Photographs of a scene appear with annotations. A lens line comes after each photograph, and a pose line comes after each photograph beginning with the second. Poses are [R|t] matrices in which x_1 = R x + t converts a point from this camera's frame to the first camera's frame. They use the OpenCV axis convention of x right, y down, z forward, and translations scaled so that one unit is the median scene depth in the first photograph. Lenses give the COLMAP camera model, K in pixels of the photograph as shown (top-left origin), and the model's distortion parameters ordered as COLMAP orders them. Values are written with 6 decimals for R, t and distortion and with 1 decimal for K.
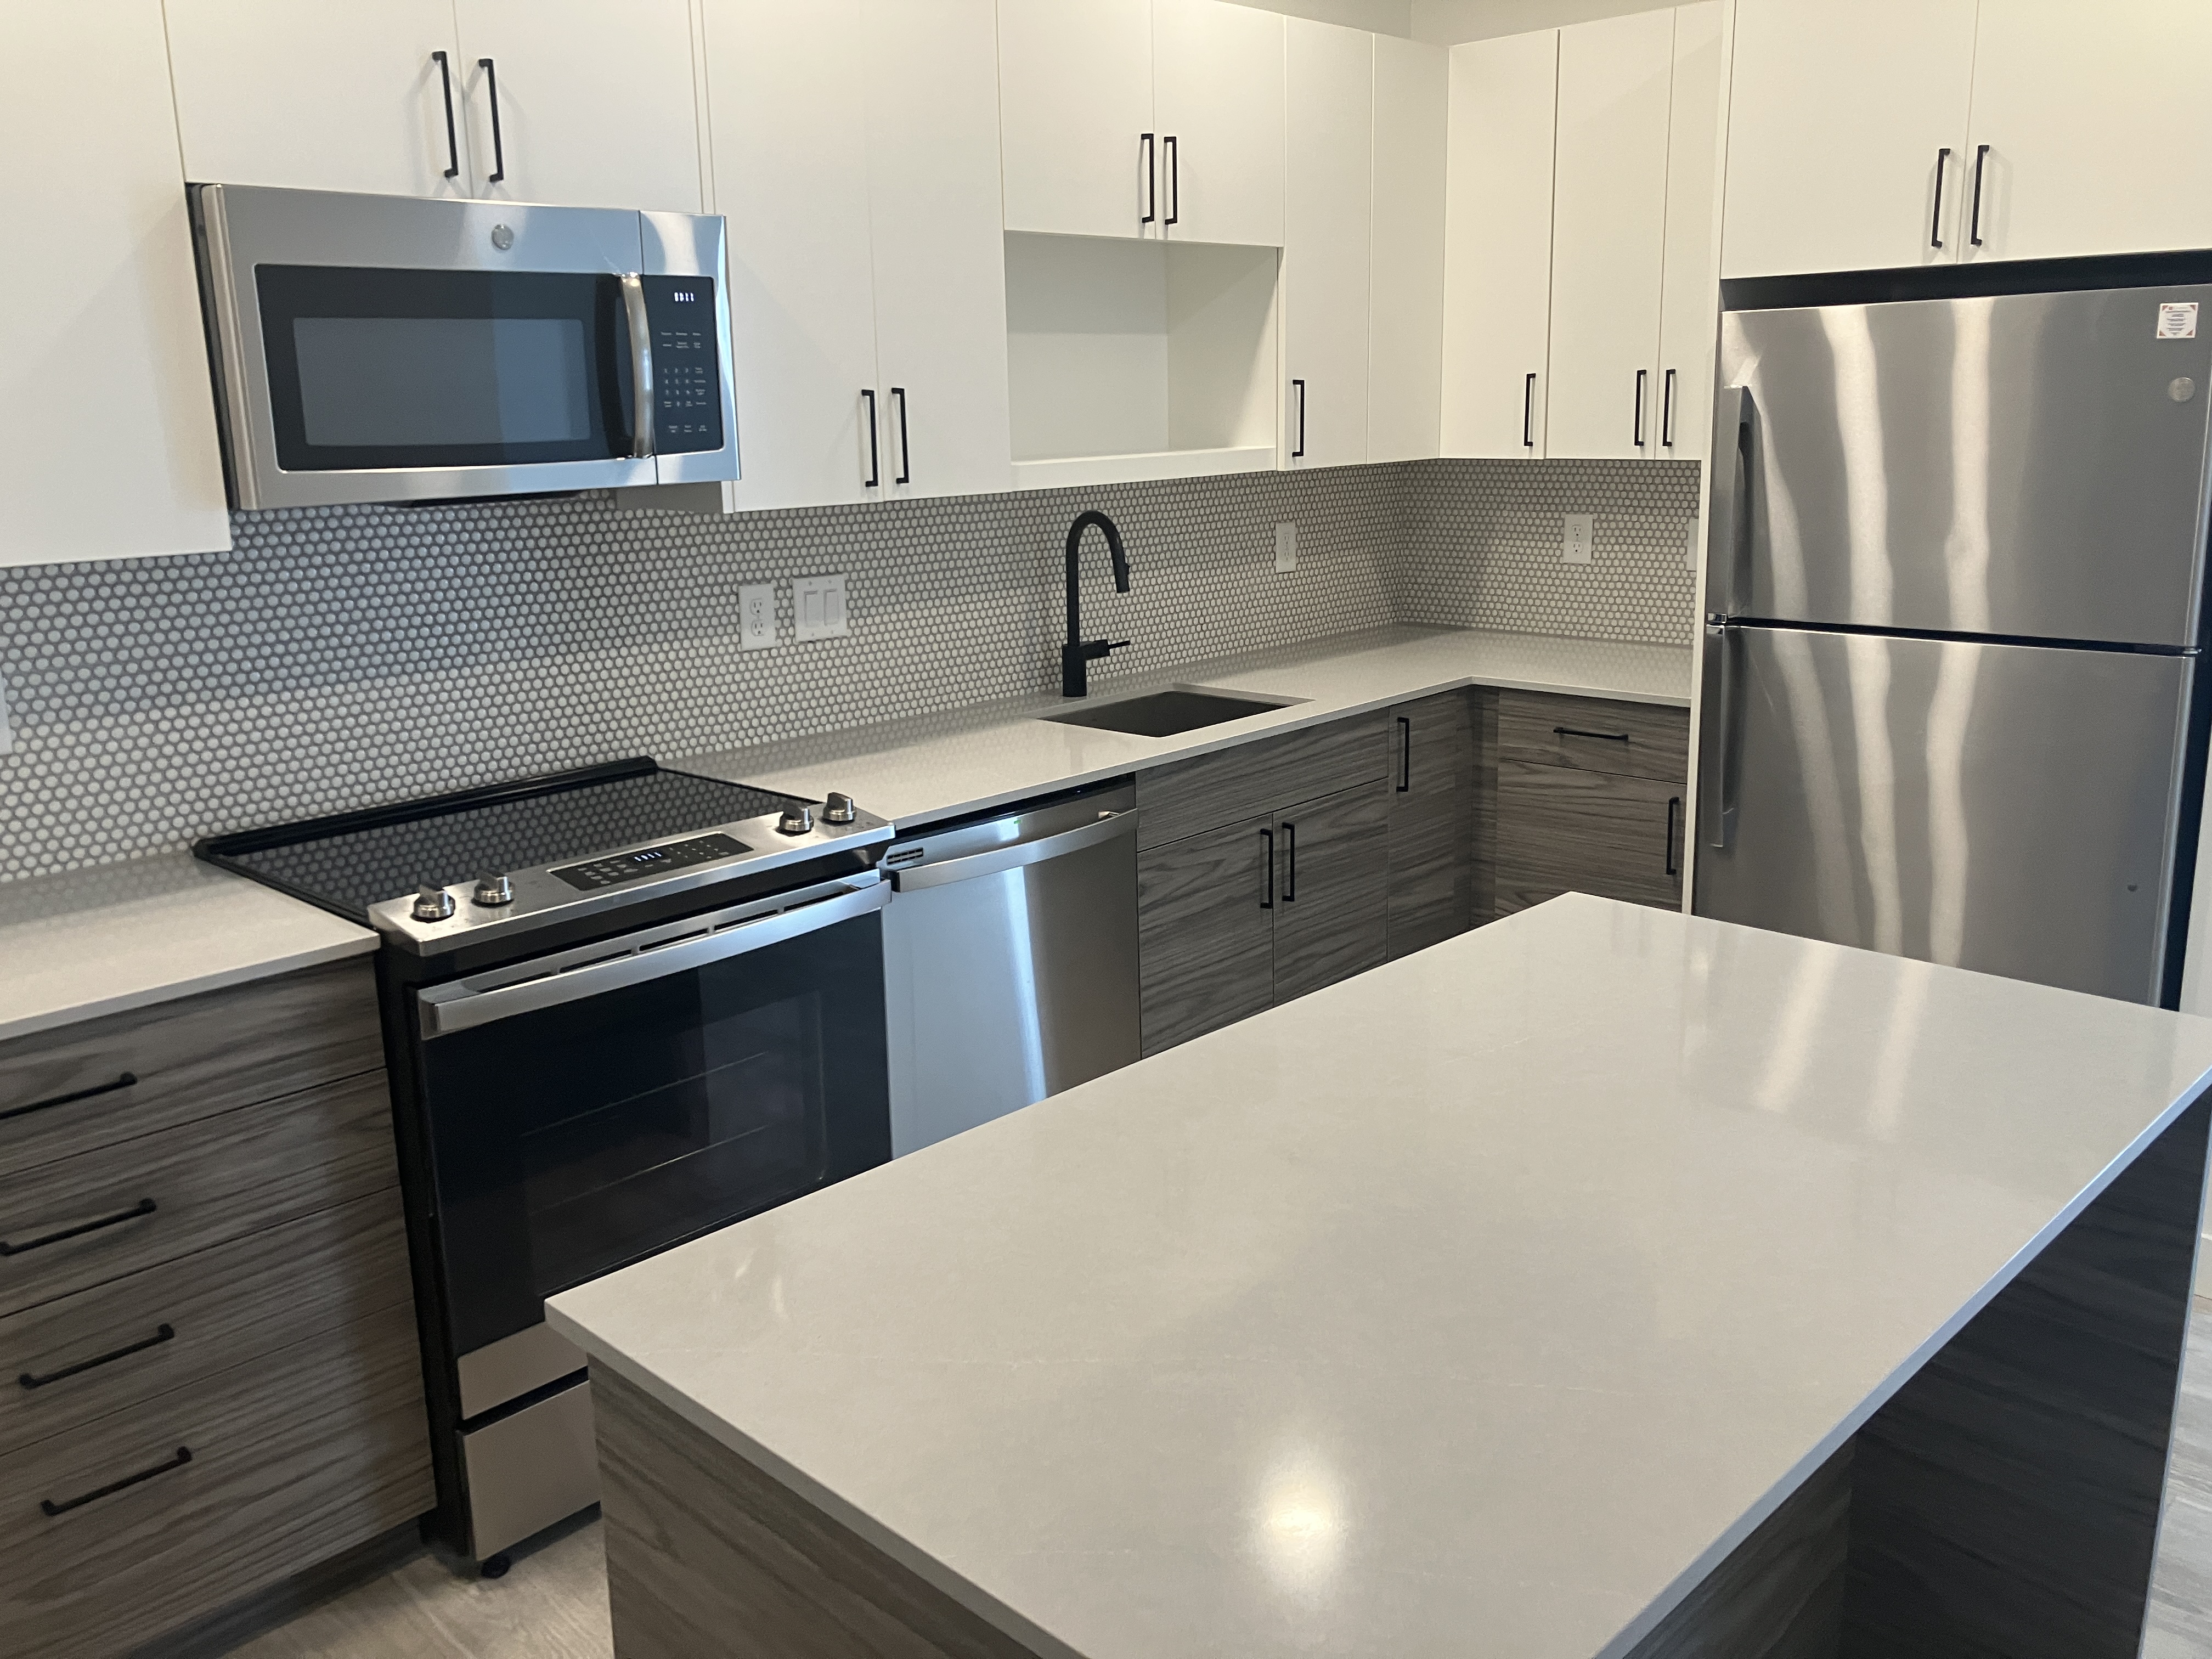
lens RADIAL K [[1790.3, 0, 1098.0], [0, 1790.3, 815.7], [0, 0, 1]] dist [0.037392, -0.047577]
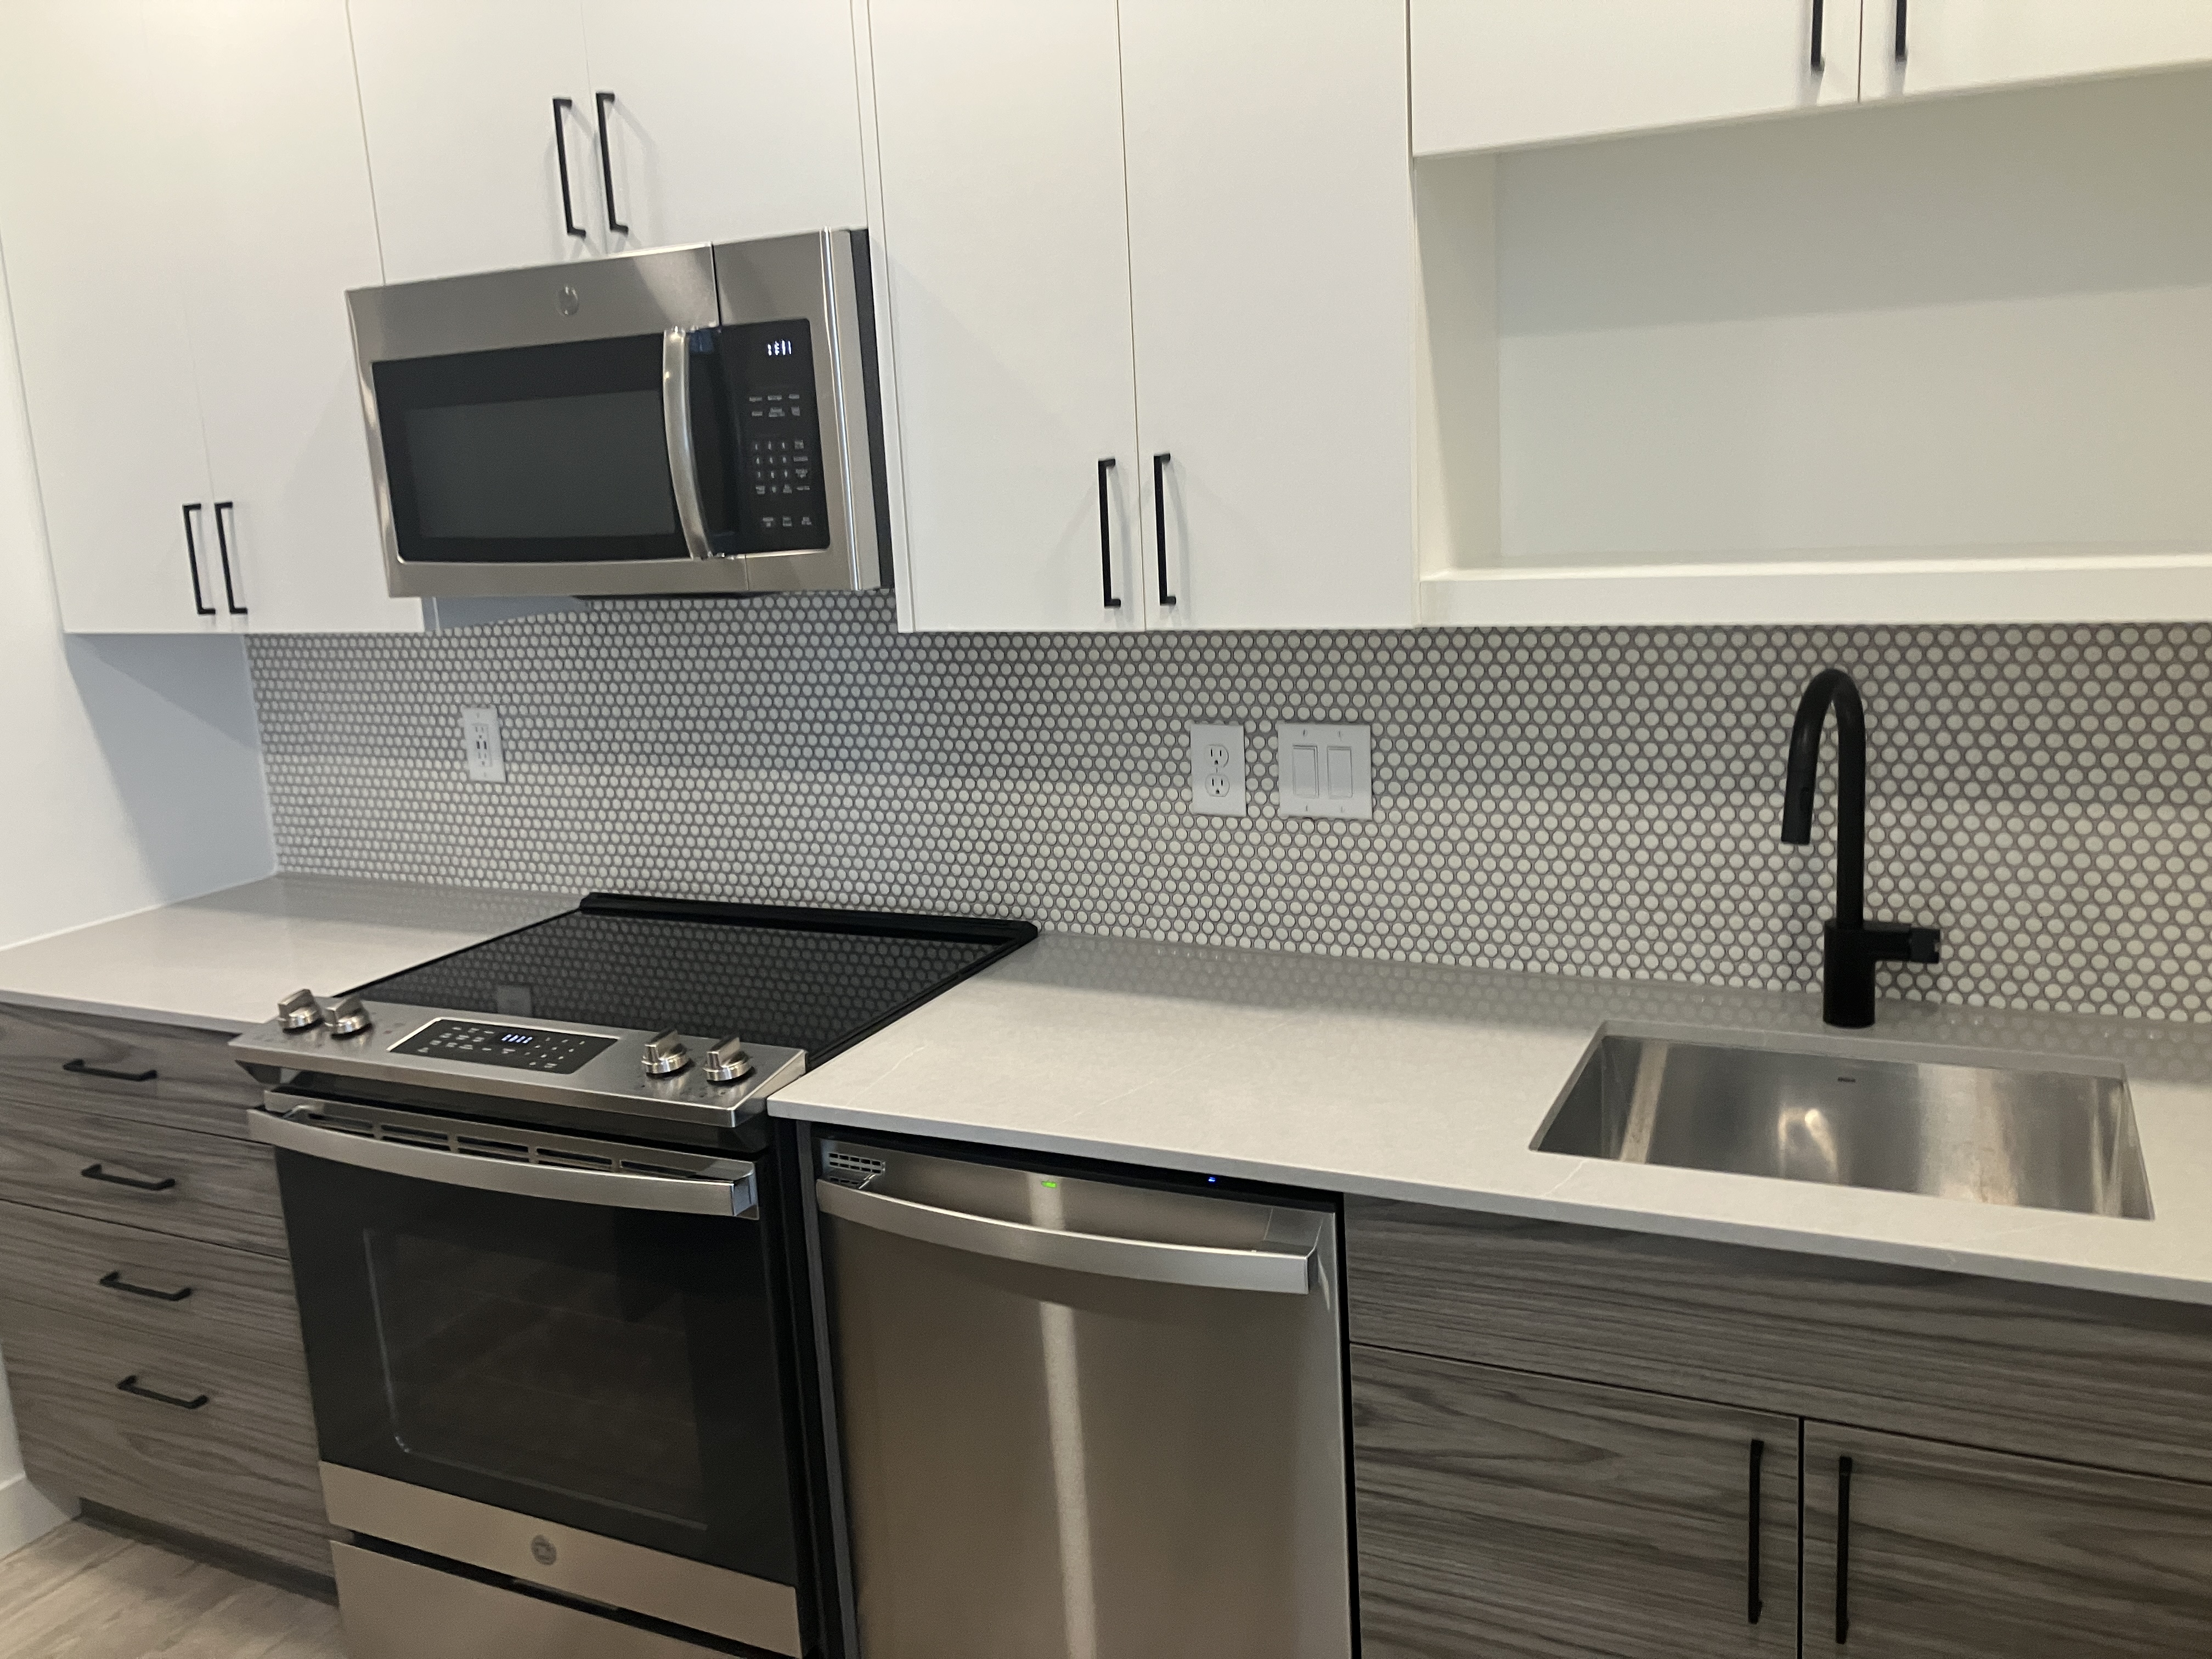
lens RADIAL K [[1790.3, 0, 1132.4], [0, 1790.3, 797.5], [0, 0, 1]] dist [0.037392, -0.047577]
pose [[0.310830, 0.188436, -0.931599, 0.448030], [-0.175625, 0.974659, 0.138548, -0.189802], [0.934099, 0.120547, 0.336048, 0.731606]]
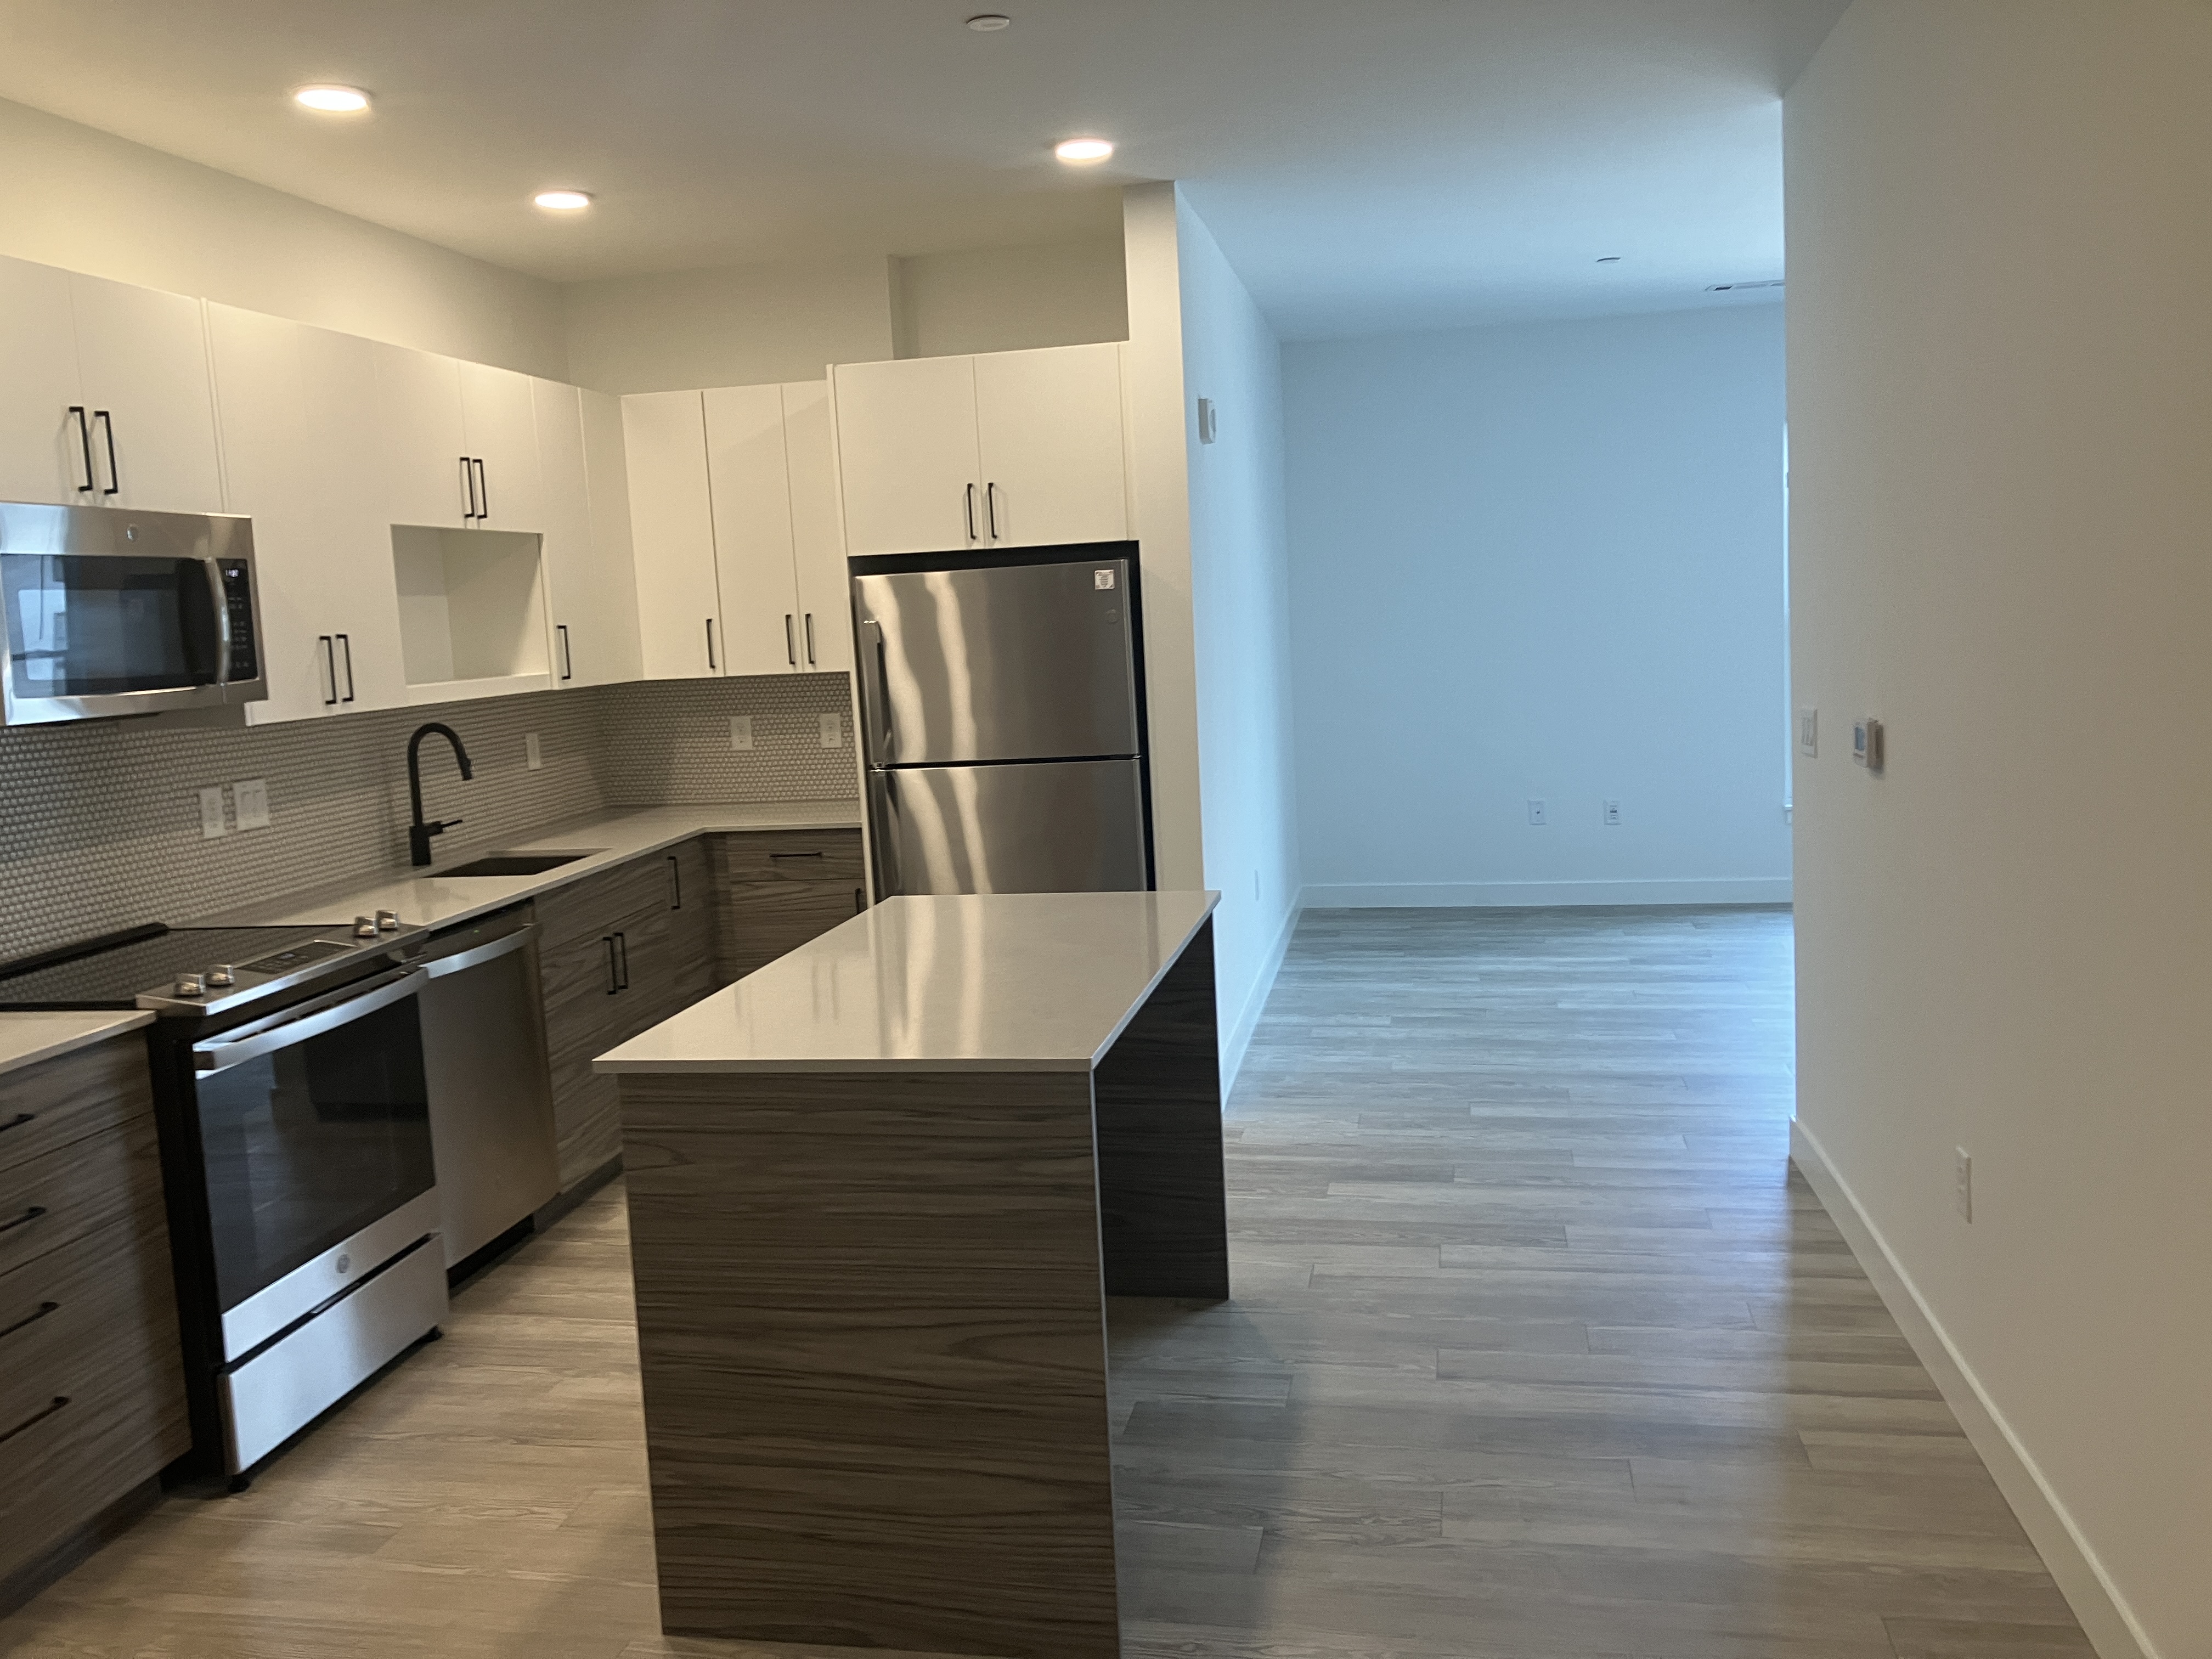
lens RADIAL K [[1790.3, 0, 1092.5], [0, 1790.3, 821.8], [0, 0, 1]] dist [0.037392, -0.047577]
pose [[0.834067, -0.085579, 0.544985, -0.365646], [0.158281, 0.983482, -0.087803, 0.108177], [-0.528470, 0.159495, 0.833835, -0.406758]]
